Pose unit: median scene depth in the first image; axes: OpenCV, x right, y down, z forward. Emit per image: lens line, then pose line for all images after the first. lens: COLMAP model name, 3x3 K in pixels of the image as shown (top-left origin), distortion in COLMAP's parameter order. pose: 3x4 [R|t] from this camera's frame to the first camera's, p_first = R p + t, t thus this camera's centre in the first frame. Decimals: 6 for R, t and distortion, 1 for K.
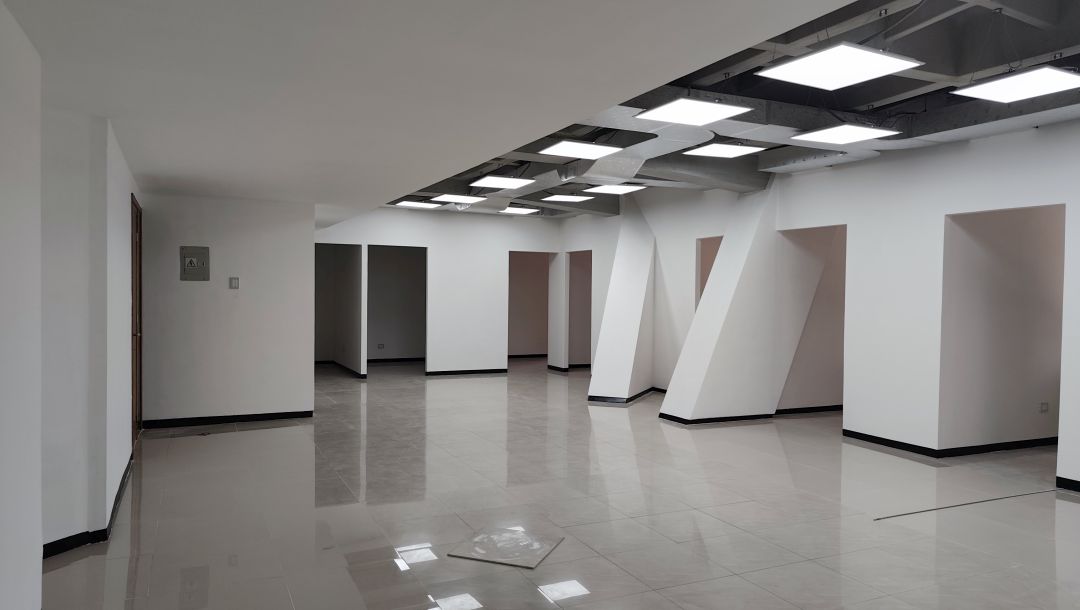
lens RADIAL K [[728.2, 0, 540.0], [0, 728.2, 305.0], [0, 0, 1]] dist [0.051681, -0.062387]
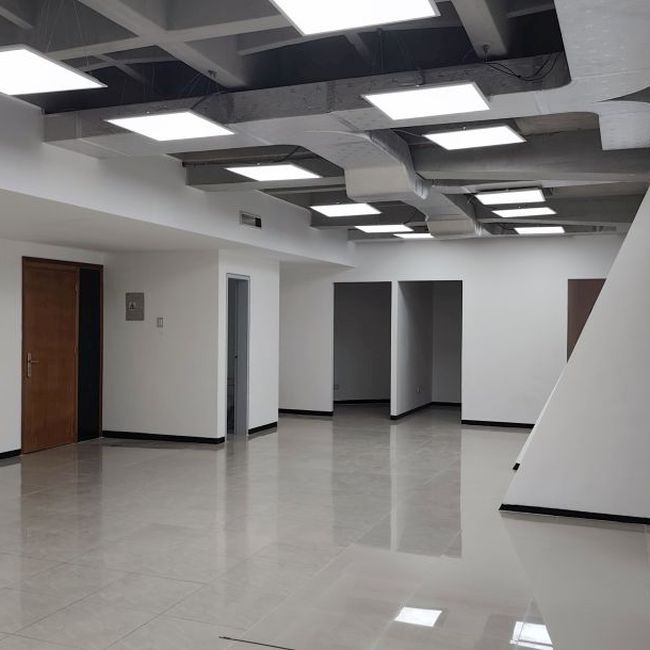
lens RADIAL K [[791.3, 0, 324.2], [0, 791.3, 284.3], [0, 0, 1]] dist [0.167652, -0.336527]
pose [[0.669313, -0.048018, -0.741428, 0.693963], [-0.011784, 0.997098, -0.075214, 0.002832], [0.742888, 0.059079, 0.666804, 0.322861]]
